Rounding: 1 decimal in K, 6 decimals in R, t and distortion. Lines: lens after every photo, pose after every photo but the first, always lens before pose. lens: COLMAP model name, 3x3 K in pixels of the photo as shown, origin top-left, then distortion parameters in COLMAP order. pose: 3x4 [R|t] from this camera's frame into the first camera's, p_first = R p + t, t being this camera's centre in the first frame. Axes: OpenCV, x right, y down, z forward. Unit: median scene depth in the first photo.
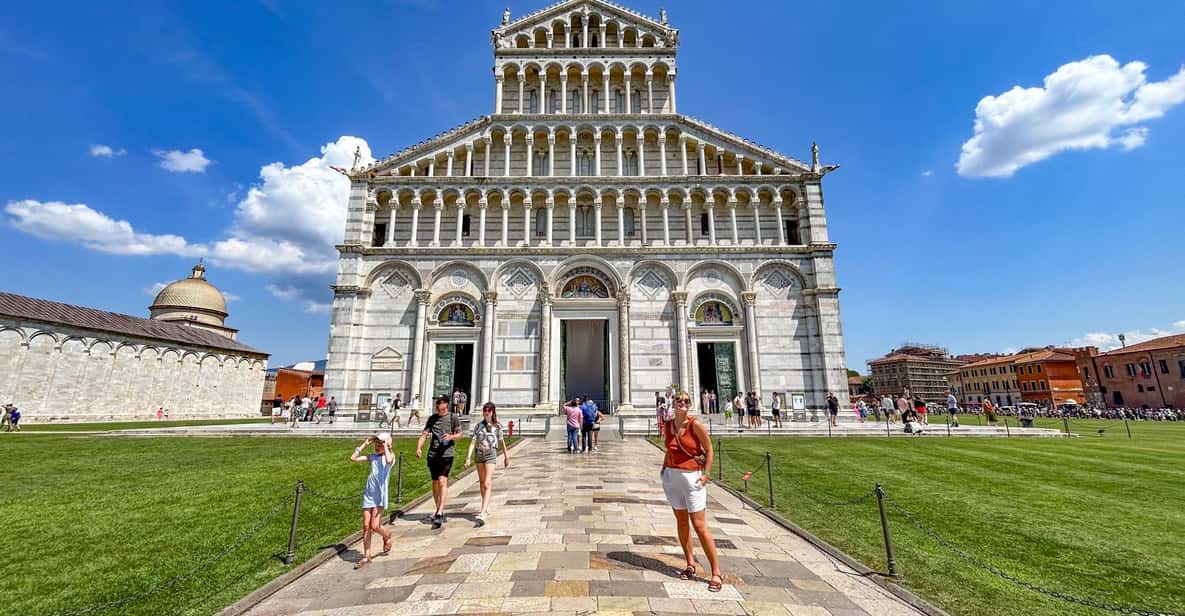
lens RADIAL K [[483.6, 0, 591.1], [0, 483.6, 284.6], [0, 0, 1]] dist [0.001743, 0.000406]
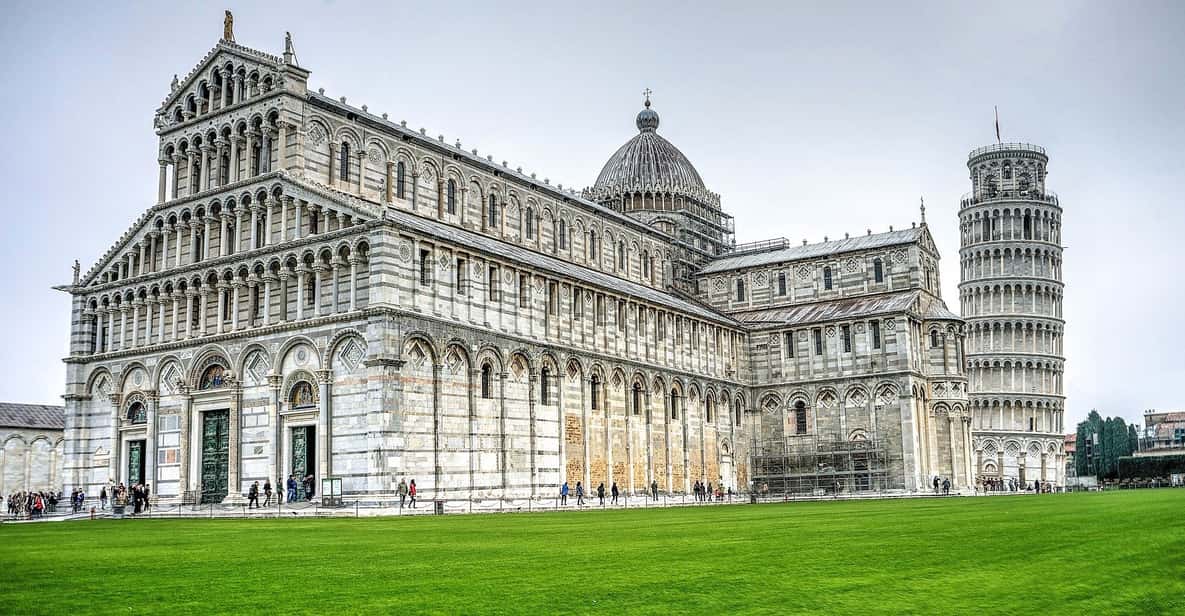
lens RADIAL K [[1071.8, 0, 649.8], [0, 1071.8, 328.1], [0, 0, 1]] dist [-0.110296, 0.005181]
pose [[0.862135, -0.105126, -0.495653, 1.821200], [0.152596, 0.986692, 0.056152, -0.077828], [0.483154, -0.124046, 0.866703, -0.410227]]
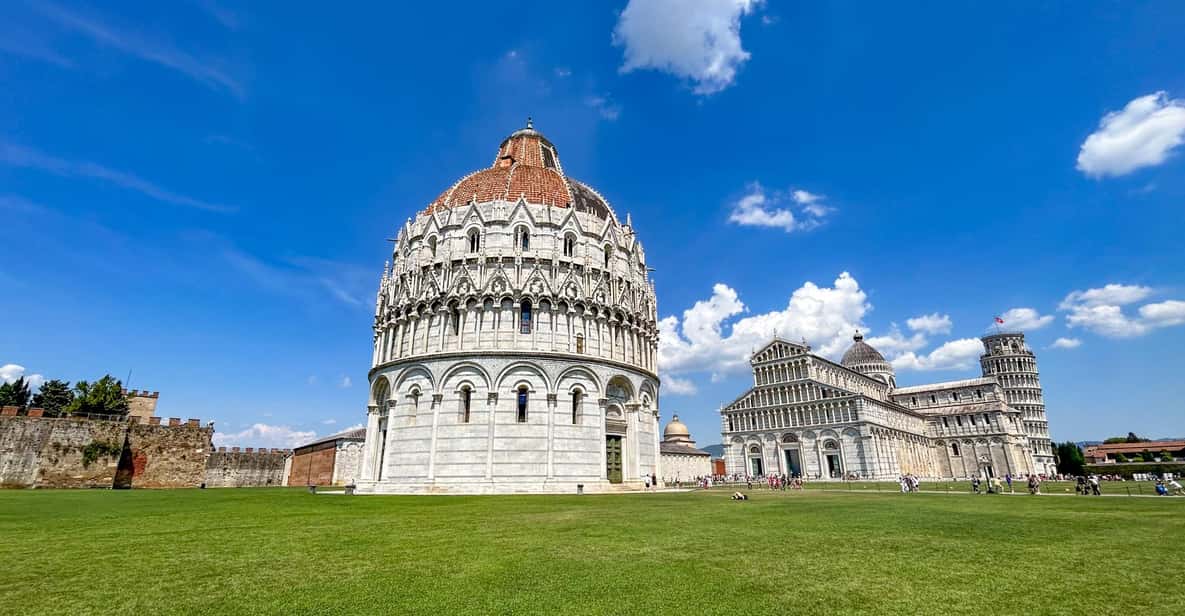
lens RADIAL K [[483.5, 0, 592.9], [0, 483.5, 332.4], [0, 0, 1]] dist [0.001096, 0.000075]
pose [[0.688163, -0.216180, -0.692603, 1.511550], [0.184792, 0.975323, -0.120817, -0.558361], [0.701630, -0.044846, 0.711129, -2.261822]]
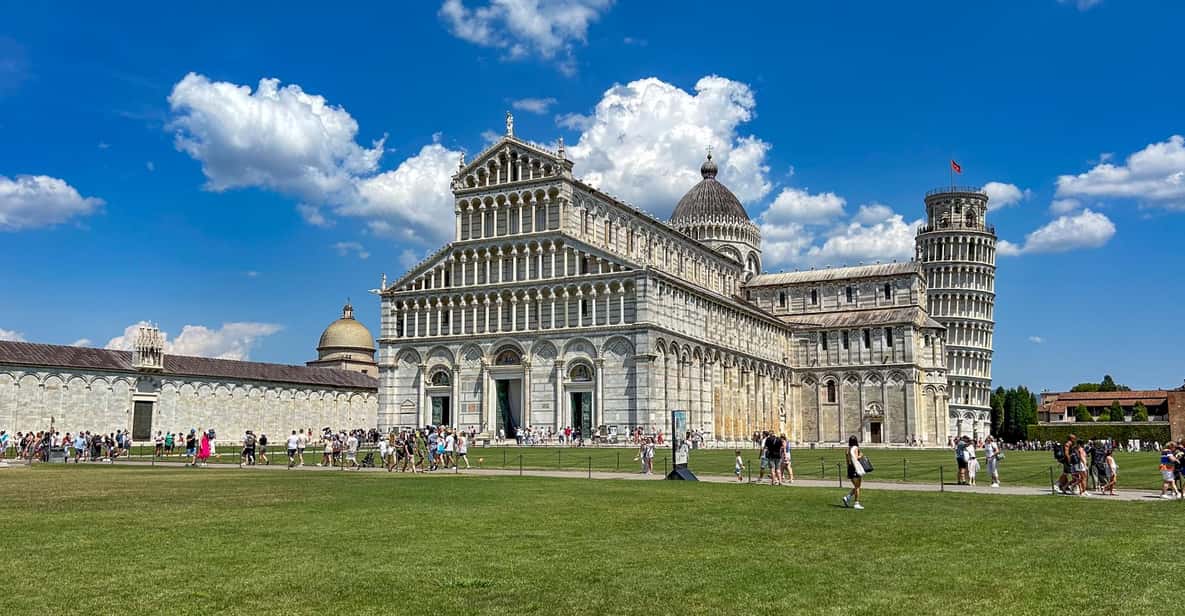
lens RADIAL K [[936.9, 0, 592.3], [0, 936.9, 331.9], [0, 0, 1]] dist [0.130411, -0.302799]
pose [[0.881419, -0.050291, -0.469650, 1.630379], [0.111506, 0.988366, 0.103434, -0.357146], [0.458984, -0.143537, 0.876773, -1.480273]]
